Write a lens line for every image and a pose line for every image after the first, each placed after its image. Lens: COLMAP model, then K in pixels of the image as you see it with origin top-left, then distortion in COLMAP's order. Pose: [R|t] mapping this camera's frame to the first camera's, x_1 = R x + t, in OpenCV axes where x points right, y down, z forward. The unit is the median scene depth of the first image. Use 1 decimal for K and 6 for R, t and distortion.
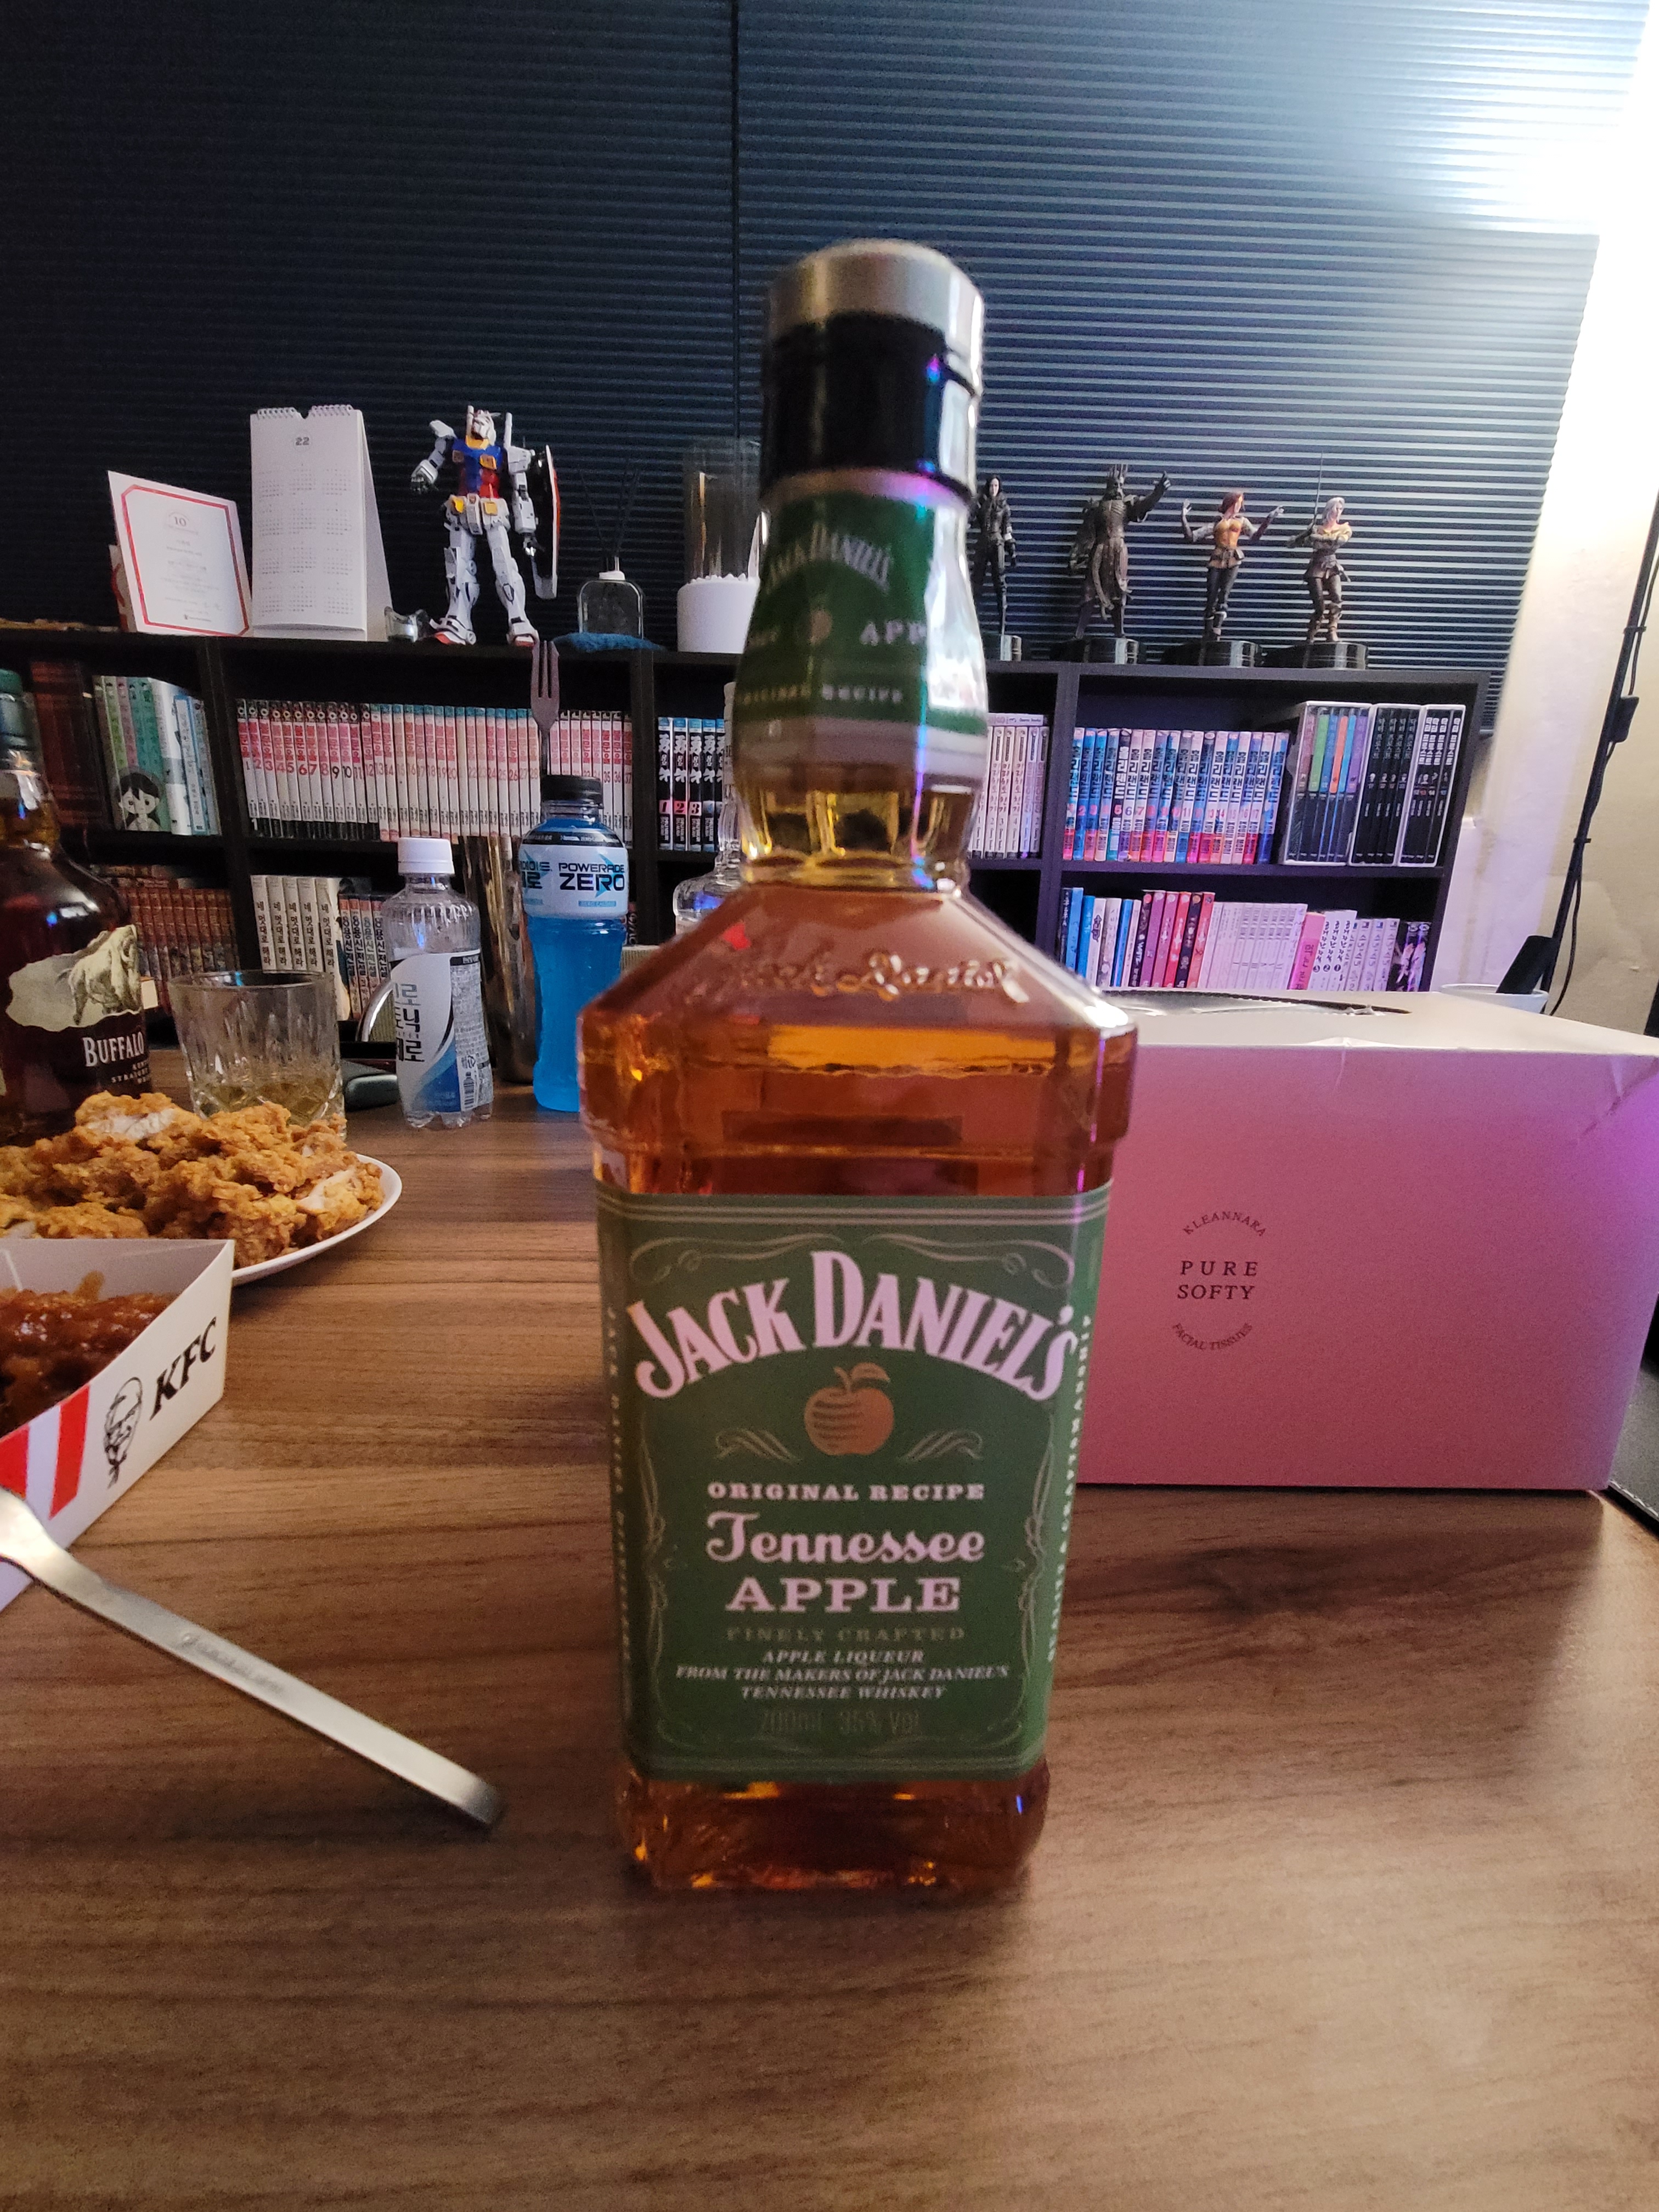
lens RADIAL K [[950.1, 0, 818.8], [0, 950.1, 1101.7], [0, 0, 1]] dist [0.000370, 0.000104]
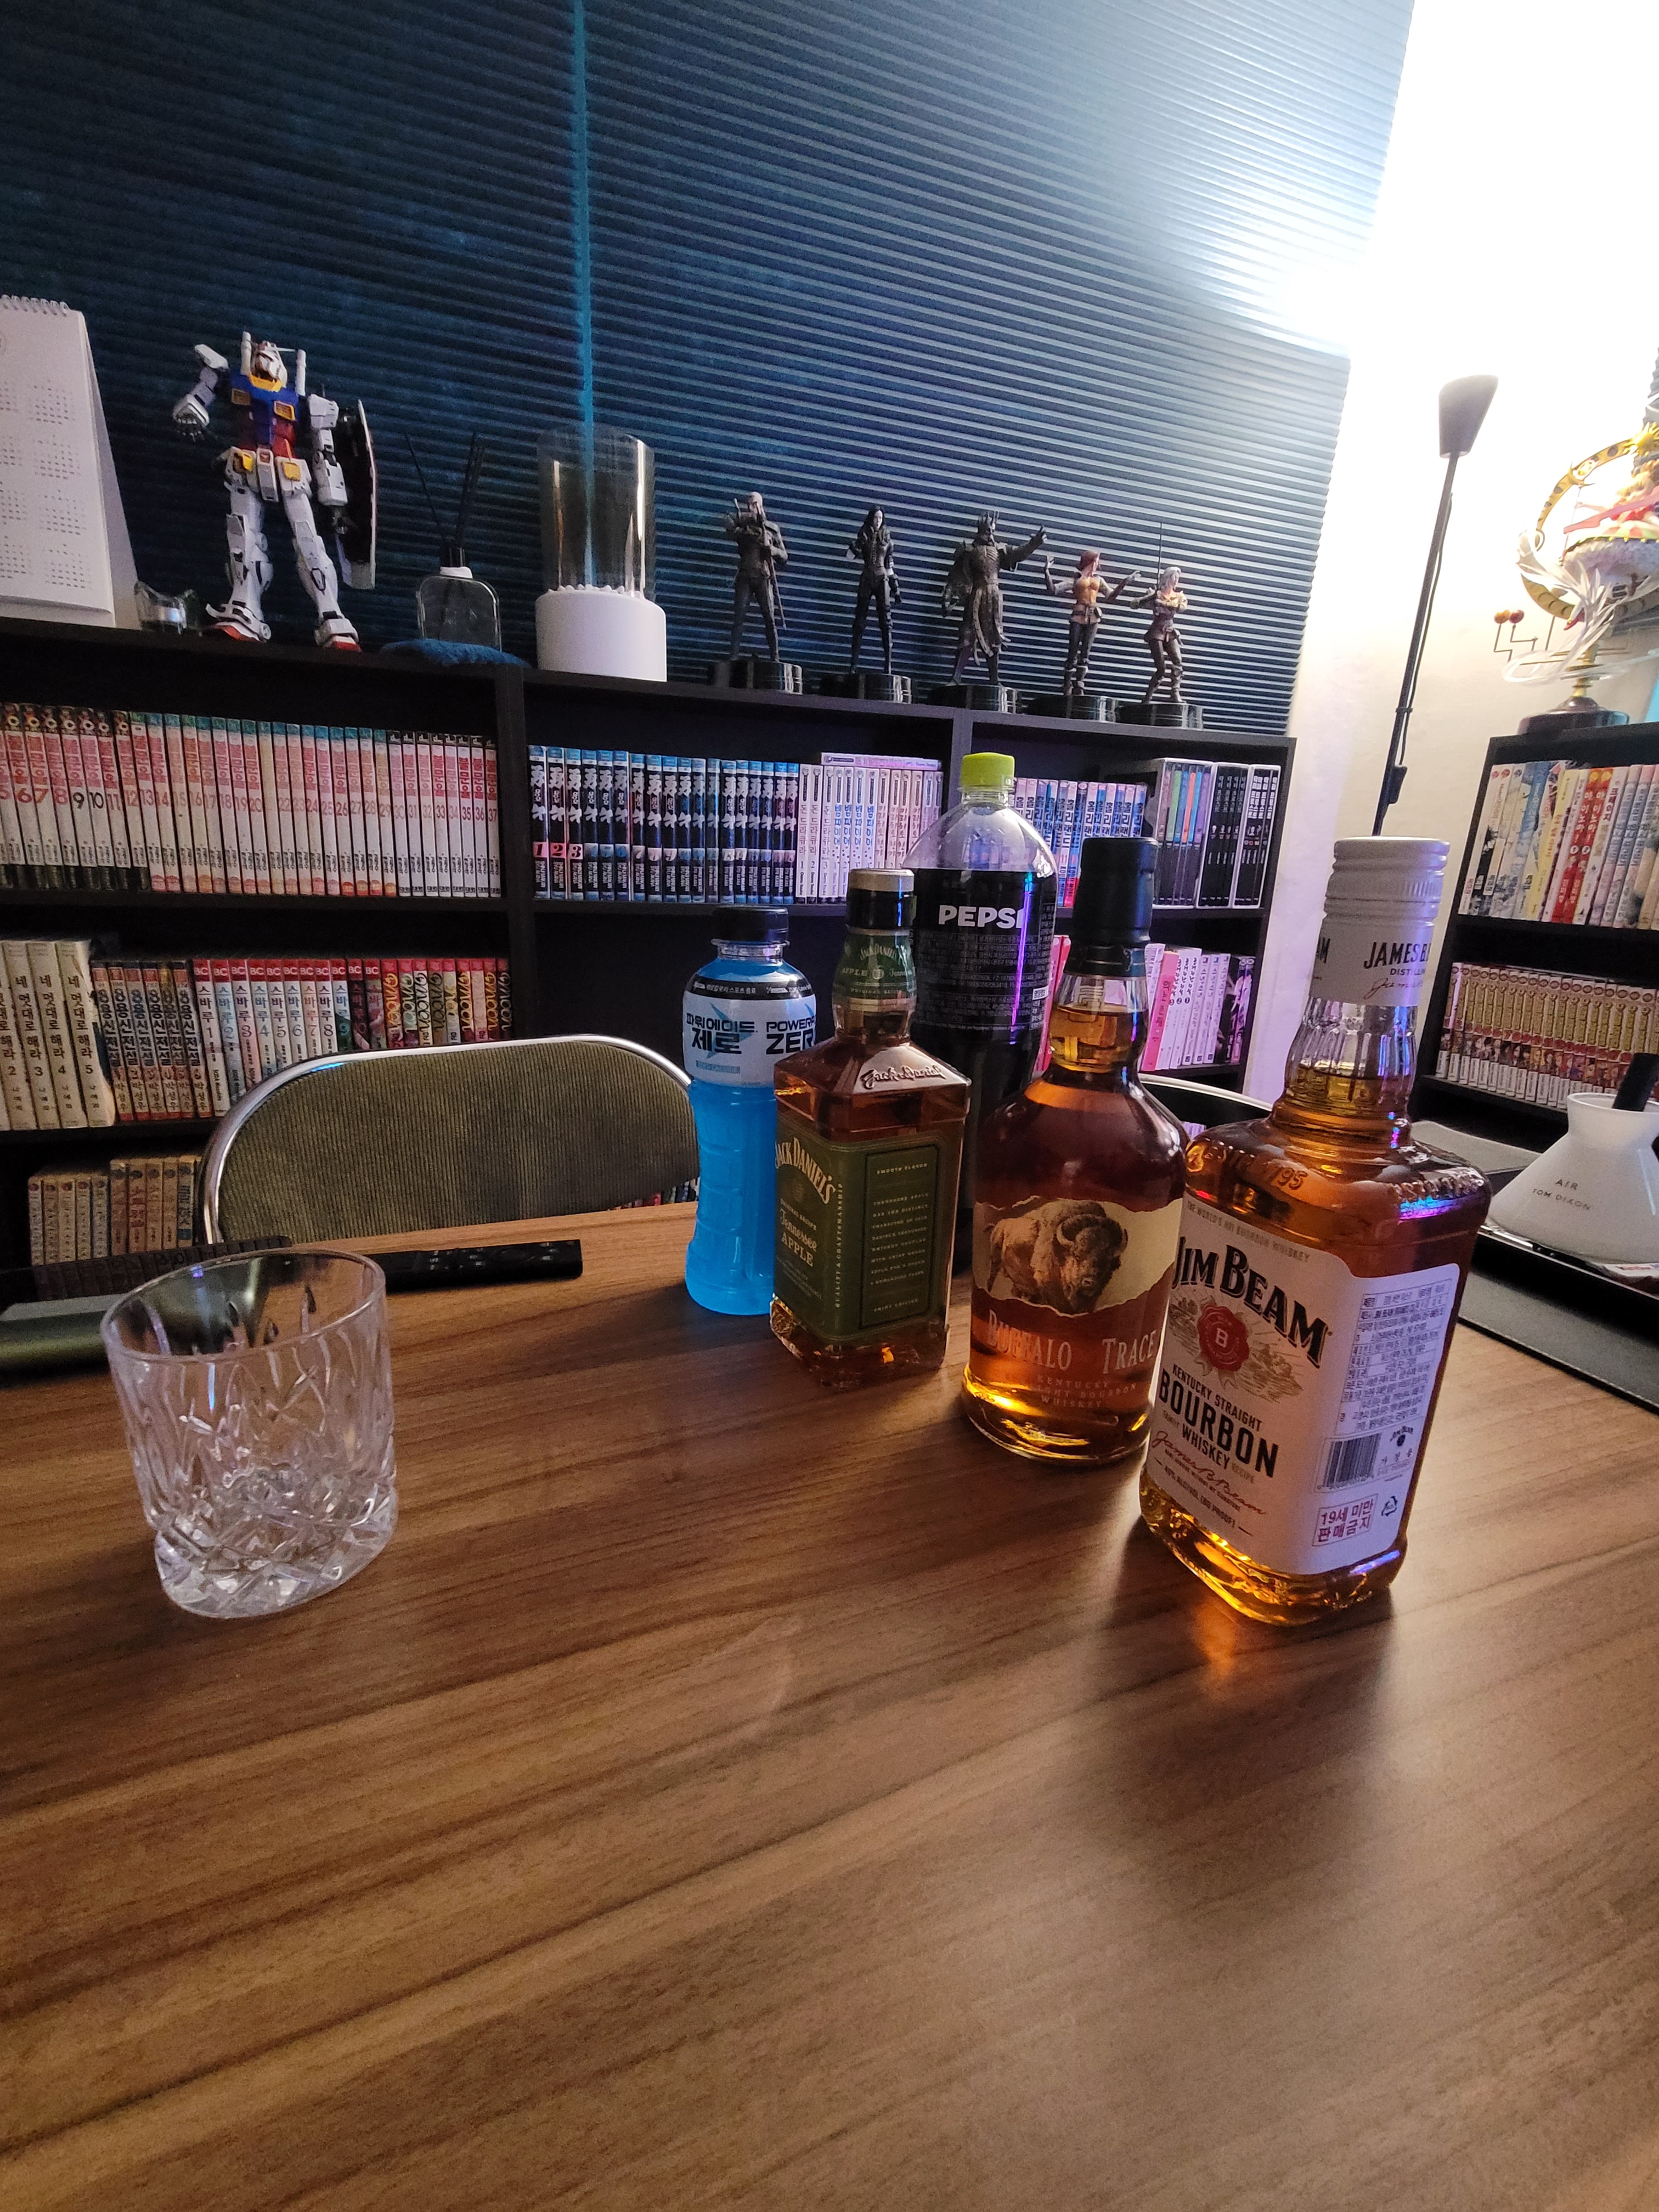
lens RADIAL K [[950.1, 0, 824.4], [0, 950.1, 1105.7], [0, 0, 1]] dist [0.000370, 0.000104]
pose [[0.943542, -0.079815, 0.321492, -0.217298], [0.072885, 0.996776, 0.033554, -0.091166], [-0.323134, -0.008227, 0.946317, 0.104271]]
